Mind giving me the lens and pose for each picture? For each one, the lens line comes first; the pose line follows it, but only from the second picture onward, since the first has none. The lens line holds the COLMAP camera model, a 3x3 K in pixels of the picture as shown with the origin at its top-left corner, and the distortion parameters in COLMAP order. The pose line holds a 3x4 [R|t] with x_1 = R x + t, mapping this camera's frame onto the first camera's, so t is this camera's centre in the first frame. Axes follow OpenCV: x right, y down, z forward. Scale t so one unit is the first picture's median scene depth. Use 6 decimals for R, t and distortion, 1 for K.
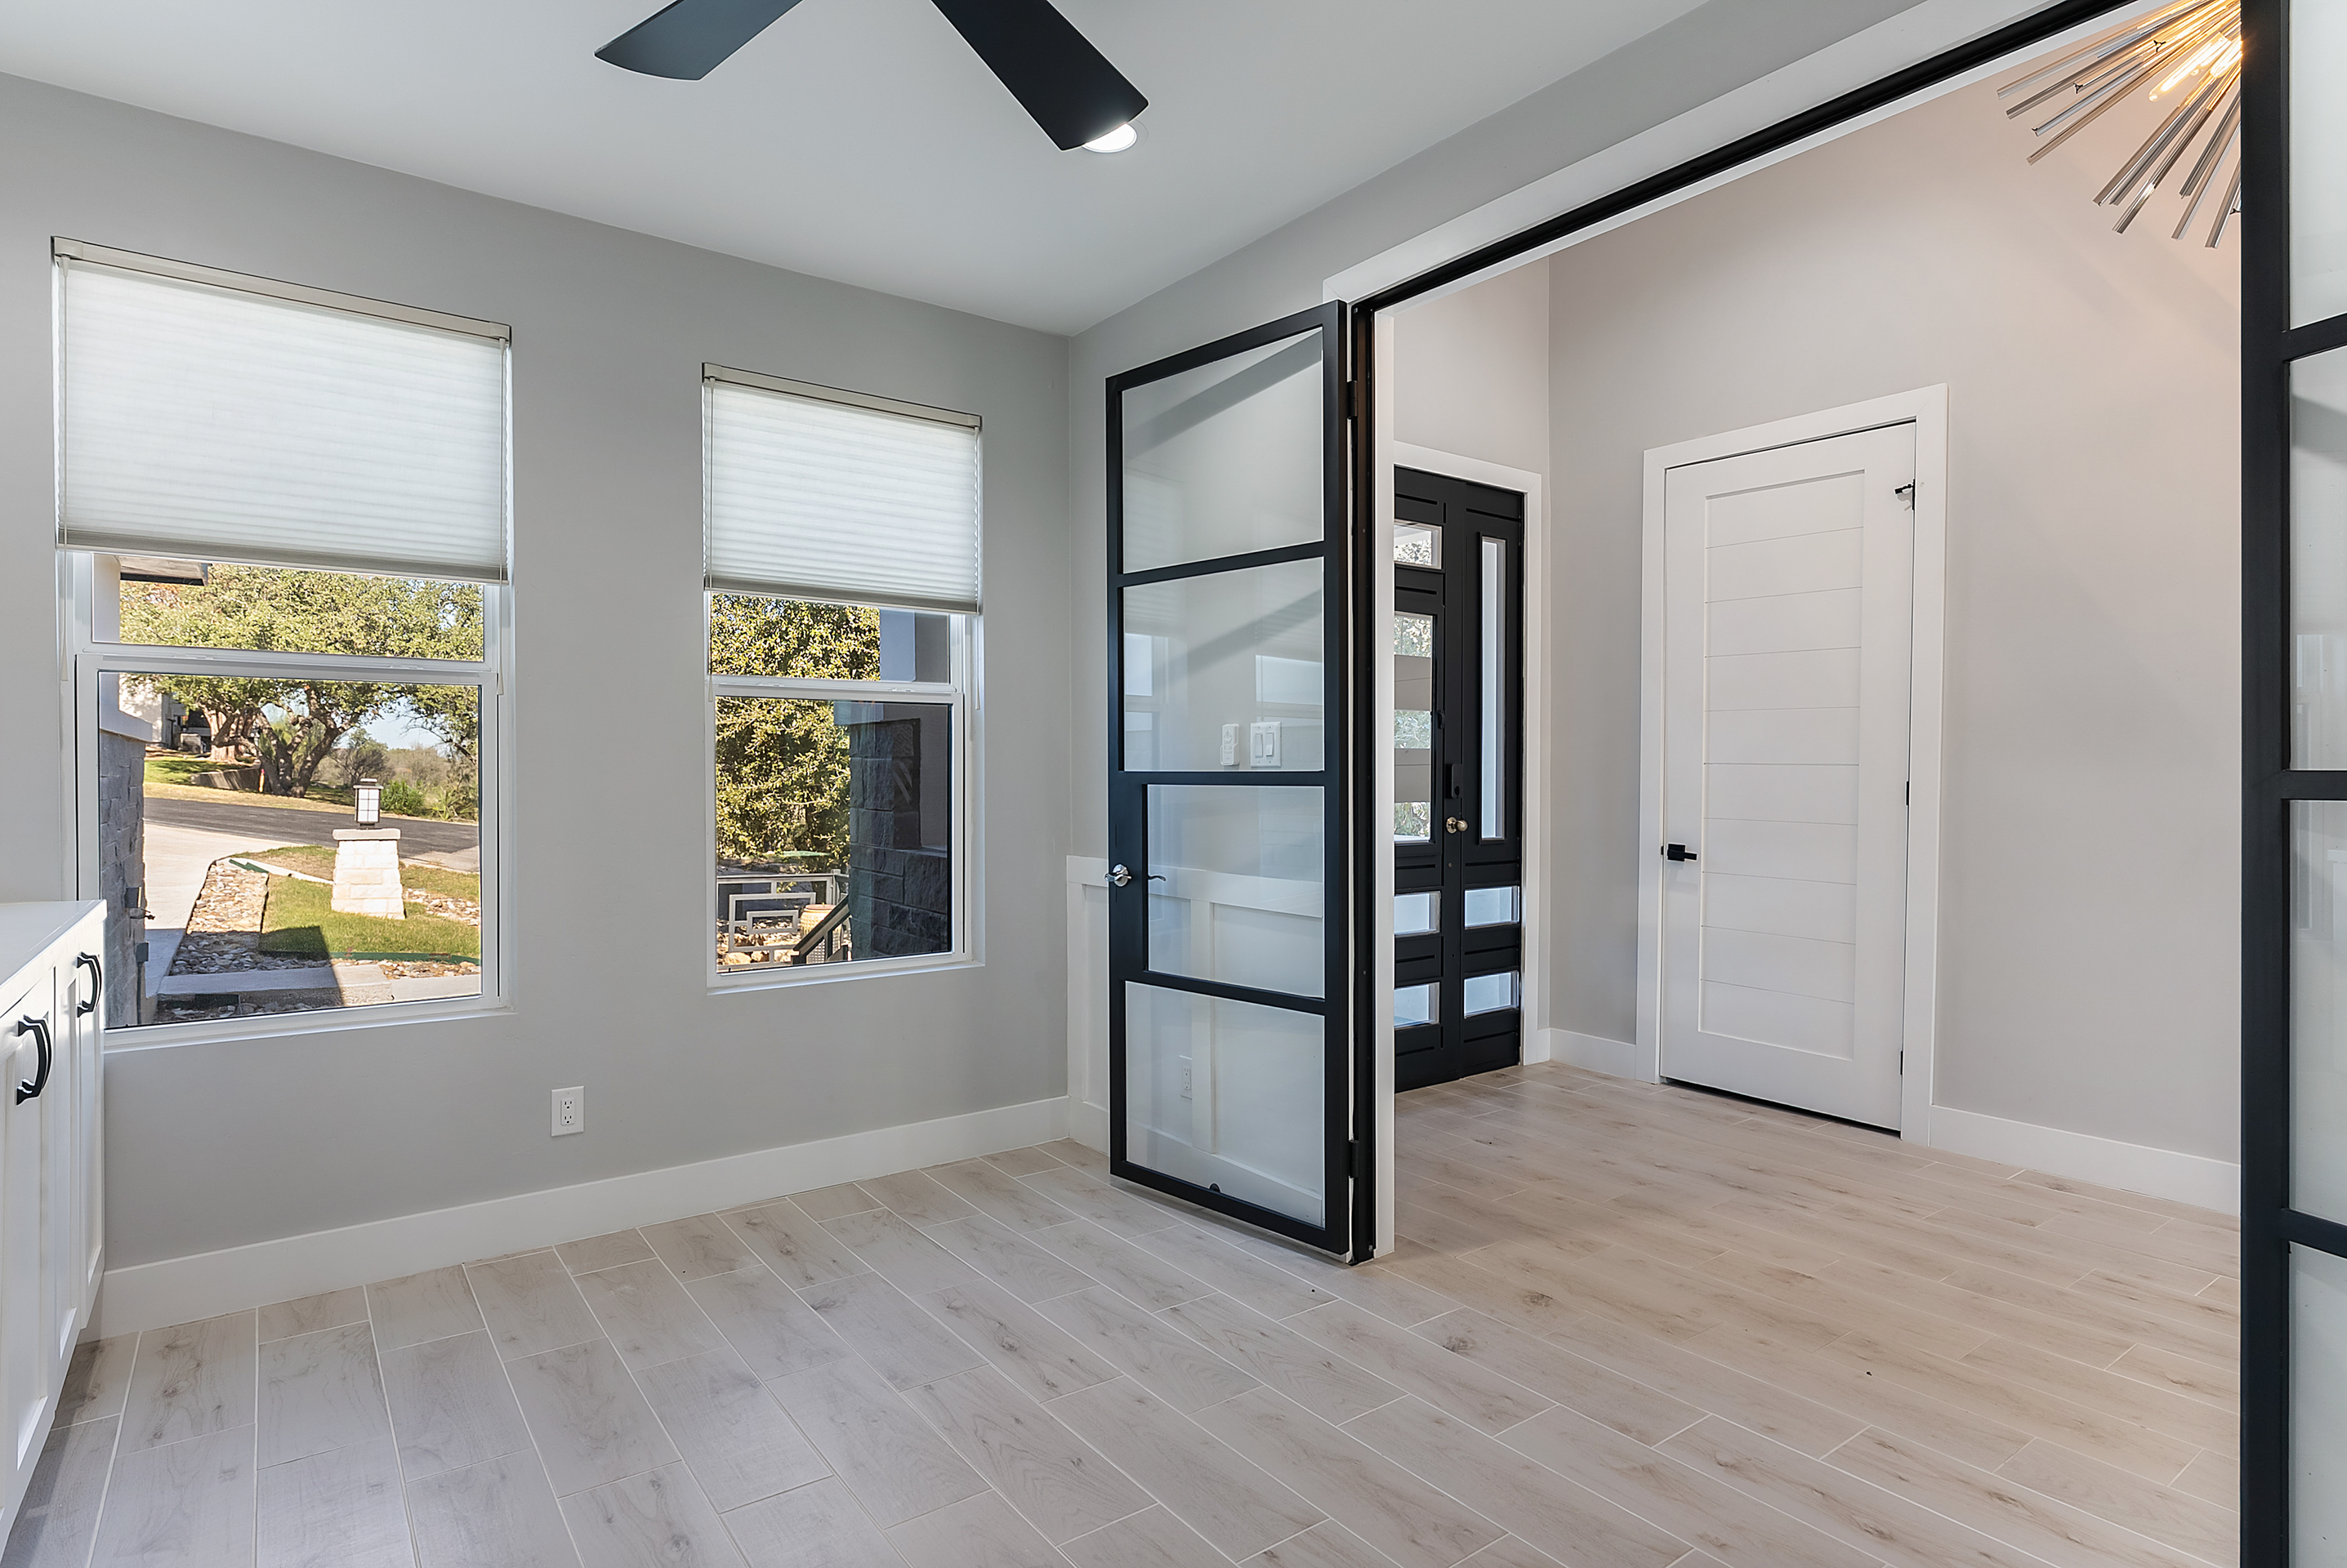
lens RADIAL K [[1228.9, 0, 1172.6], [0, 1228.9, 775.8], [0, 0, 1]] dist [-0.005255, 0.002828]
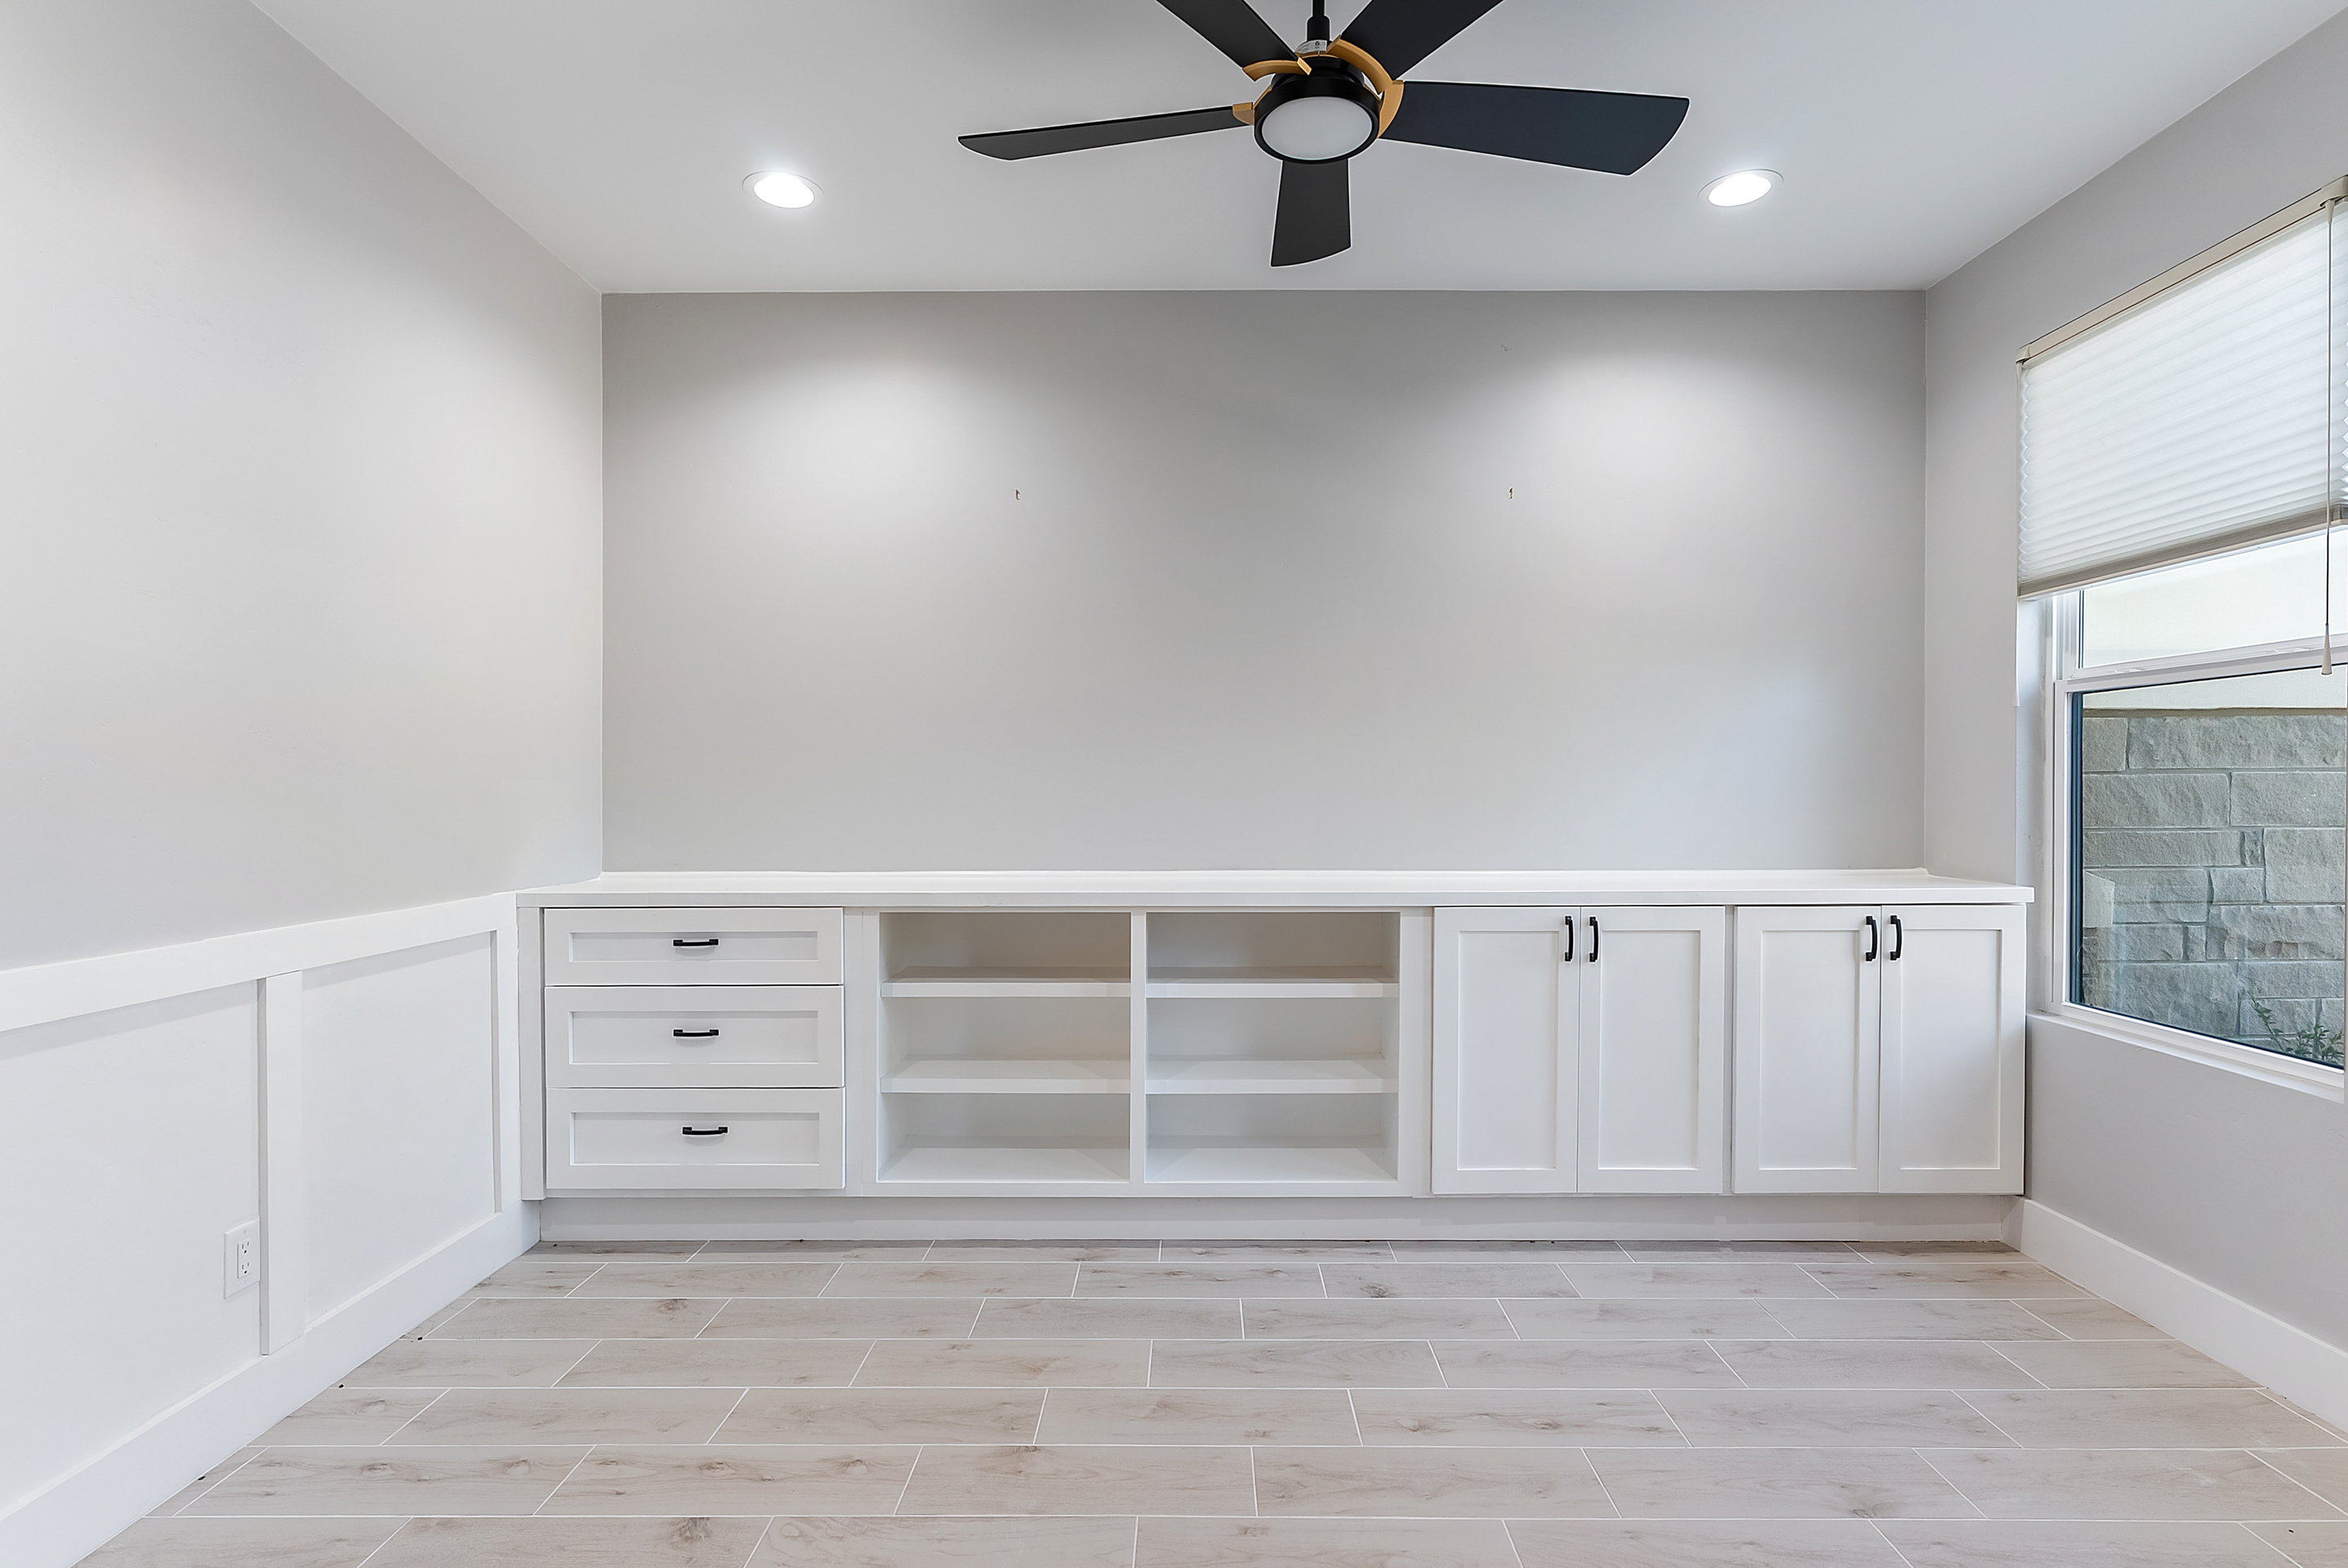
lens RADIAL K [[1152.3, 0, 1197.9], [0, 1152.3, 809.0], [0, 0, 1]] dist [0.001475, 0.000888]
pose [[-0.594024, 0.013997, -0.804325, 0.284403], [0.001786, 0.999869, 0.016080, 0.002162], [0.804445, 0.008116, -0.593972, 0.563994]]
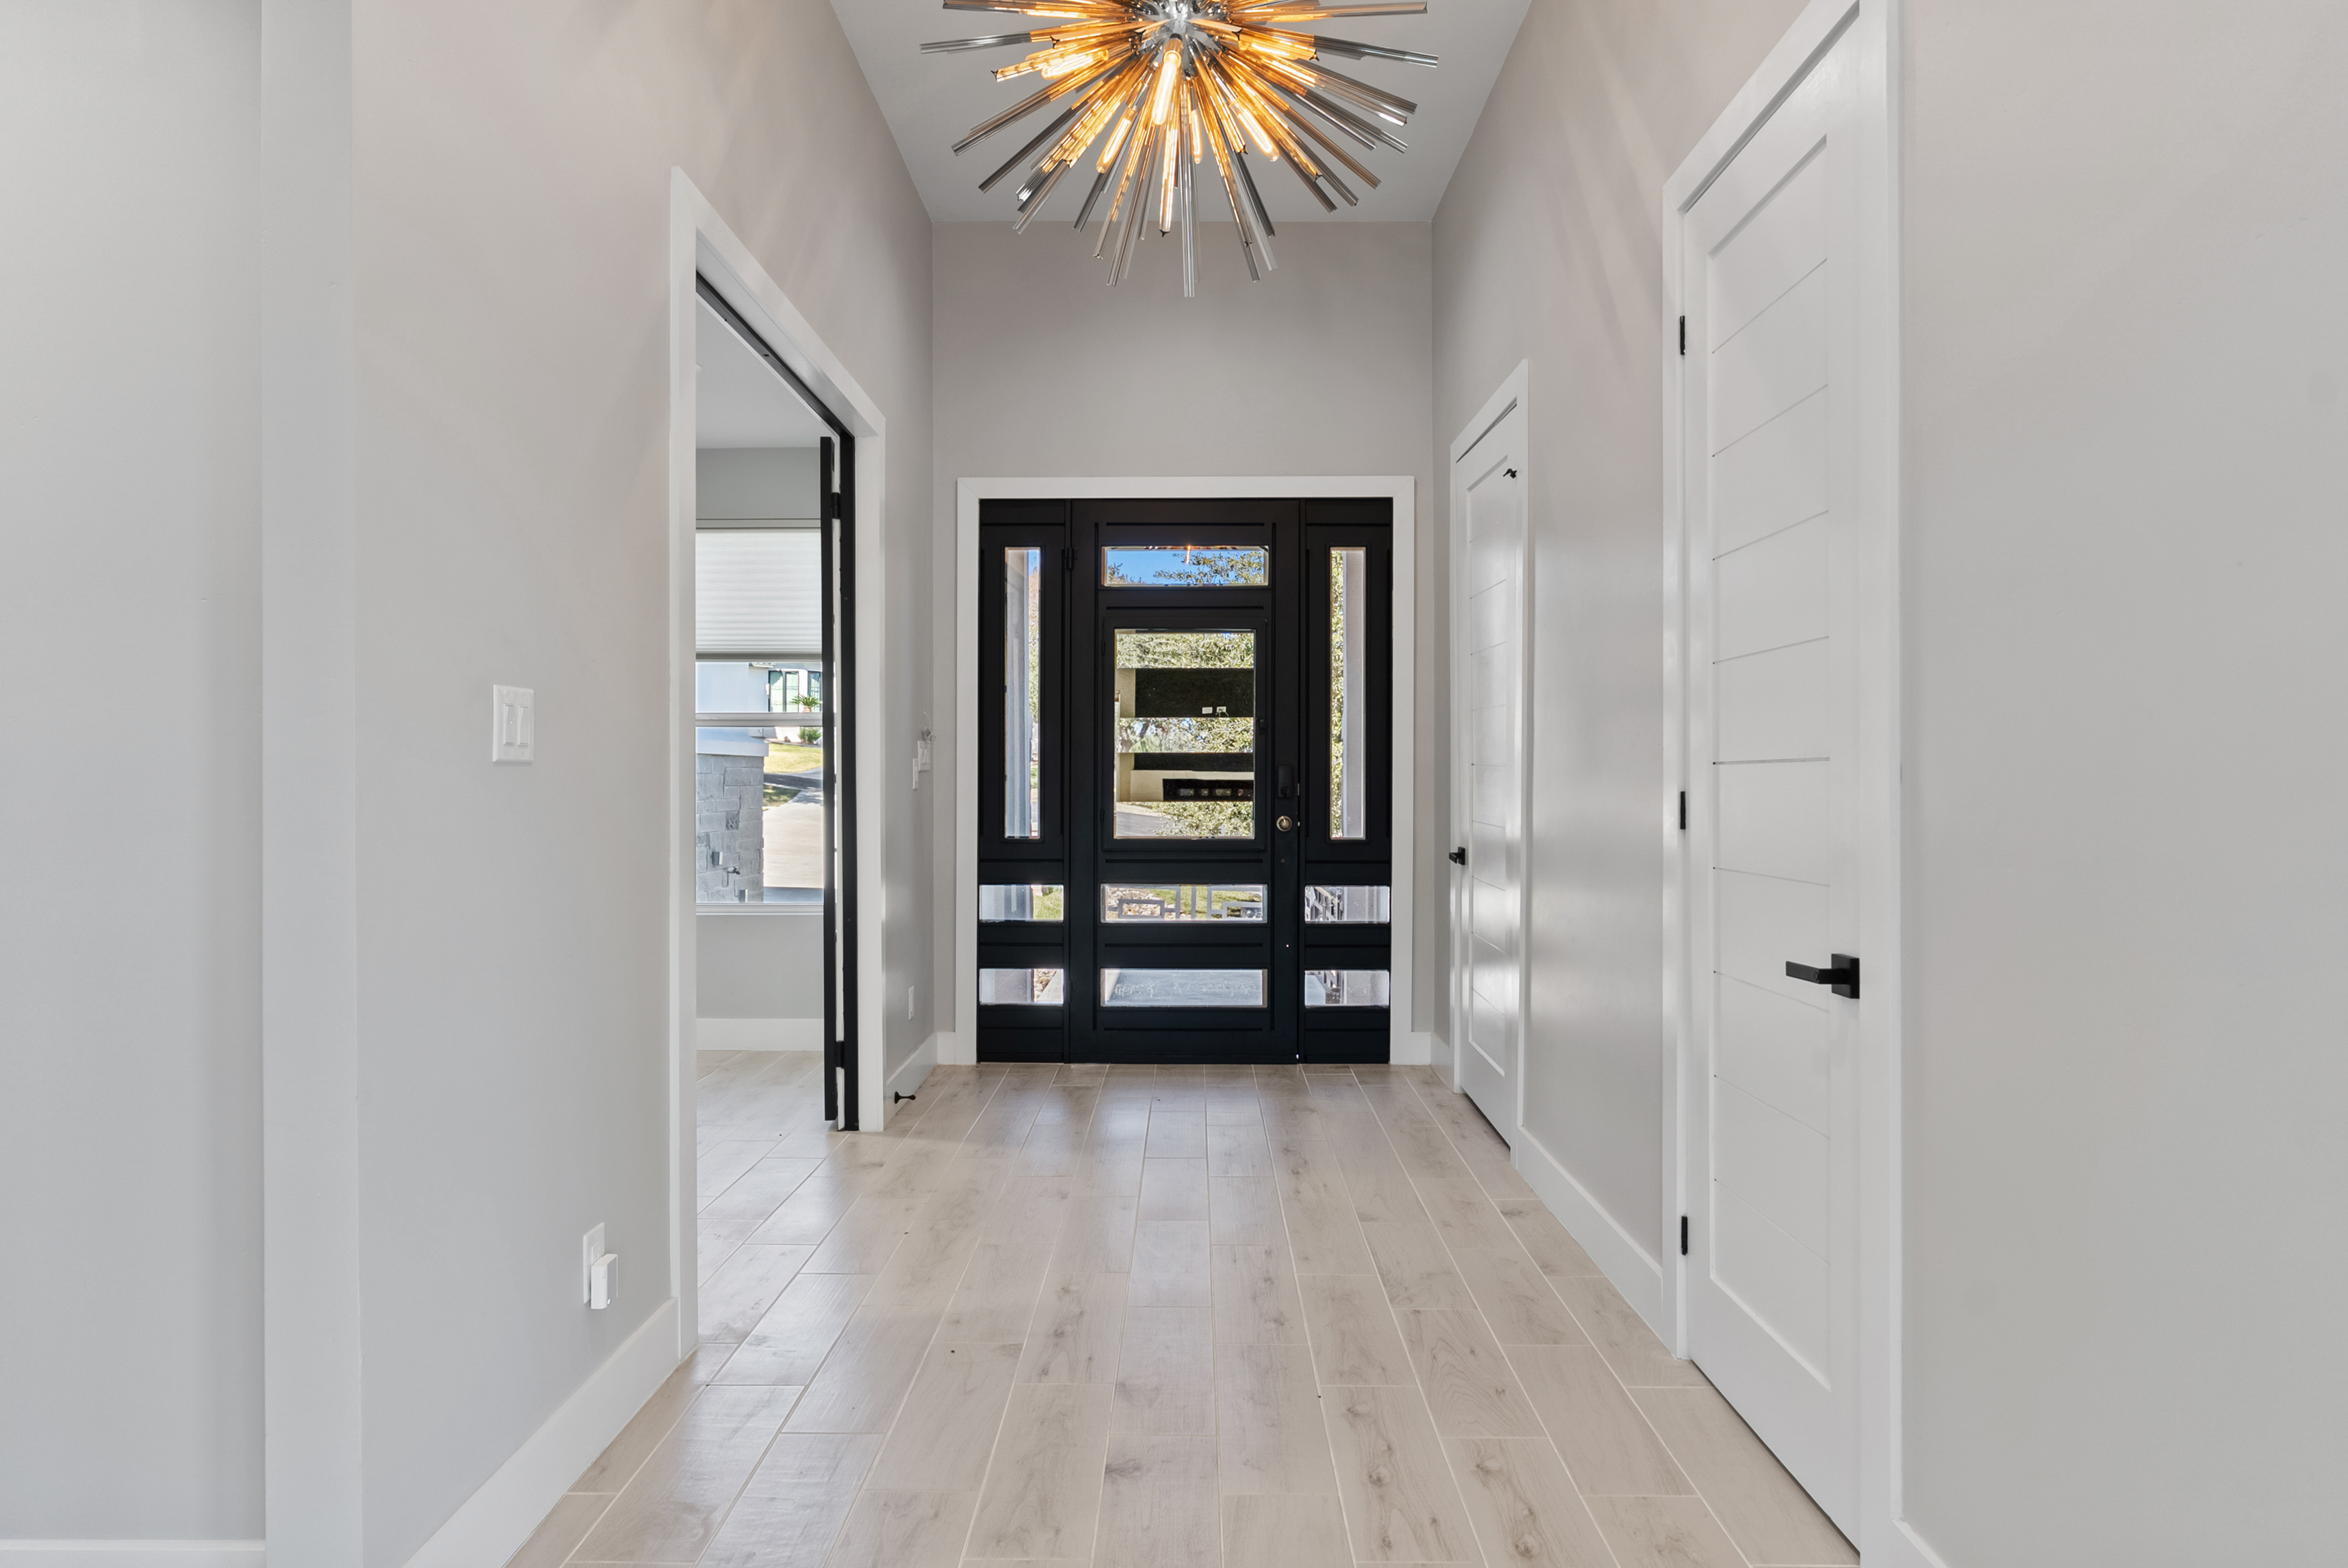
lens RADIAL K [[1309.8, 0, 1166.5], [0, 1309.8, 791.6], [0, 0, 1]] dist [0.001744, 0.000118]
pose [[0.796307, 0.002683, -0.604886, 0.849070], [0.000186, 0.999989, 0.004681, 0.006957], [0.604892, -0.003840, 0.796298, 0.033451]]
